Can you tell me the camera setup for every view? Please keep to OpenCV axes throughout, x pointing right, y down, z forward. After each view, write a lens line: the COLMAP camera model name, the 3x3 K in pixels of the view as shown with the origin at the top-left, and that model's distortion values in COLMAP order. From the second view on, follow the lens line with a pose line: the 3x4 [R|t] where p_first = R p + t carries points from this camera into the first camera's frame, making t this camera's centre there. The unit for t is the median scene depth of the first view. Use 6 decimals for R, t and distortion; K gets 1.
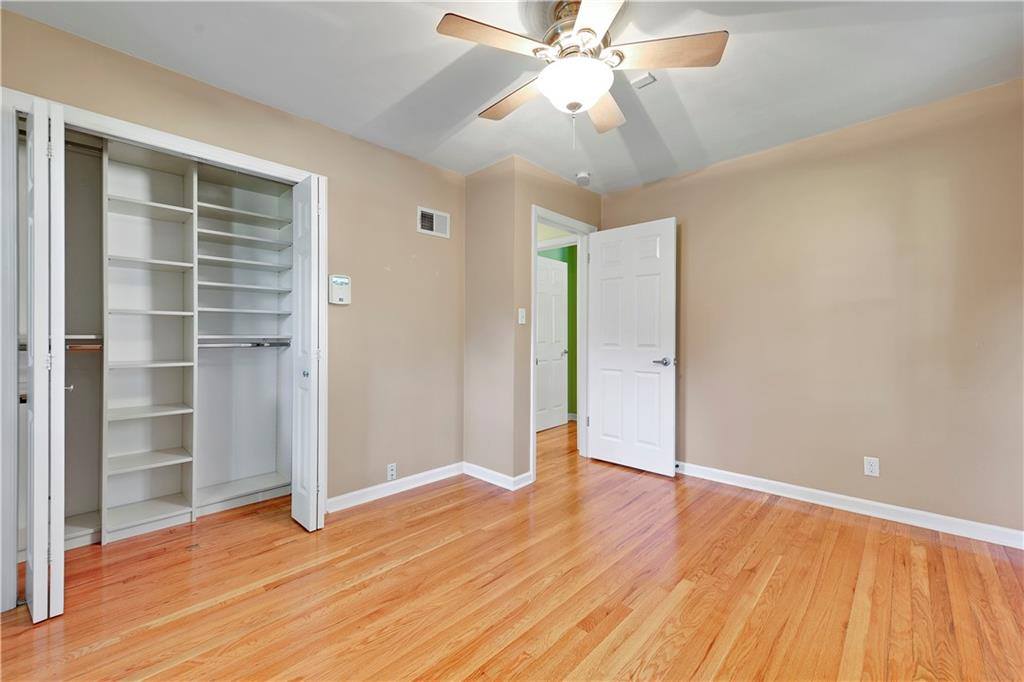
lens RADIAL K [[410.9, 0, 512.0], [0, 410.9, 341.0], [0, 0, 1]] dist [0.019215, -0.000061]
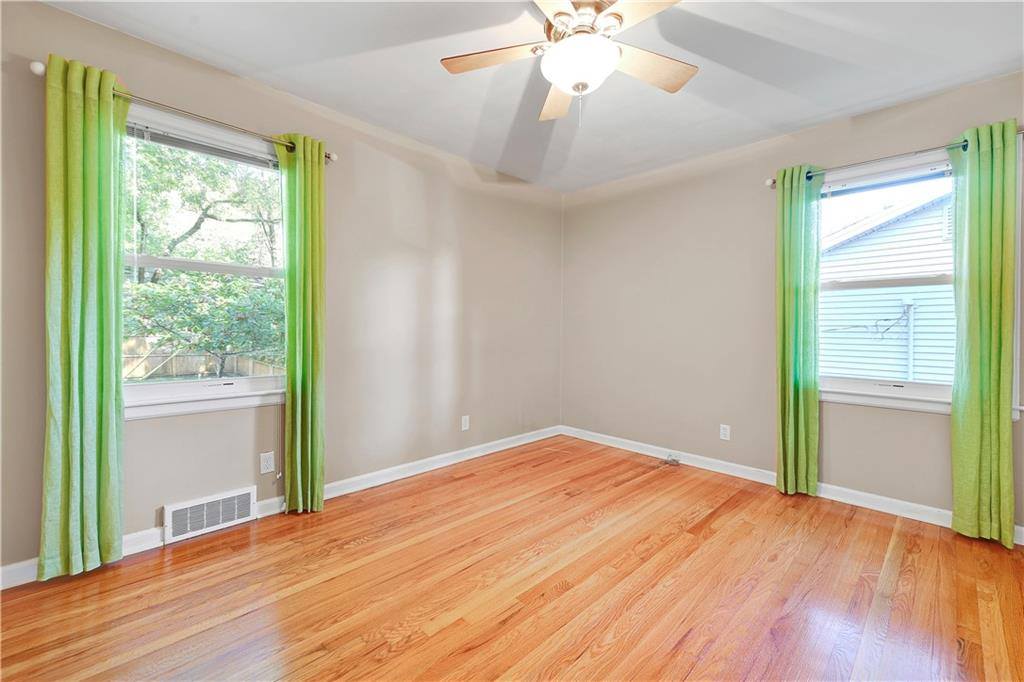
lens RADIAL K [[410.9, 0, 512.0], [0, 410.9, 341.0], [0, 0, 1]] dist [0.019215, -0.000061]
pose [[-0.999585, -0.009417, 0.027222, 0.275443], [-0.008362, 0.999219, 0.038625, 0.001843], [-0.027565, 0.038382, -0.998883, 1.922376]]
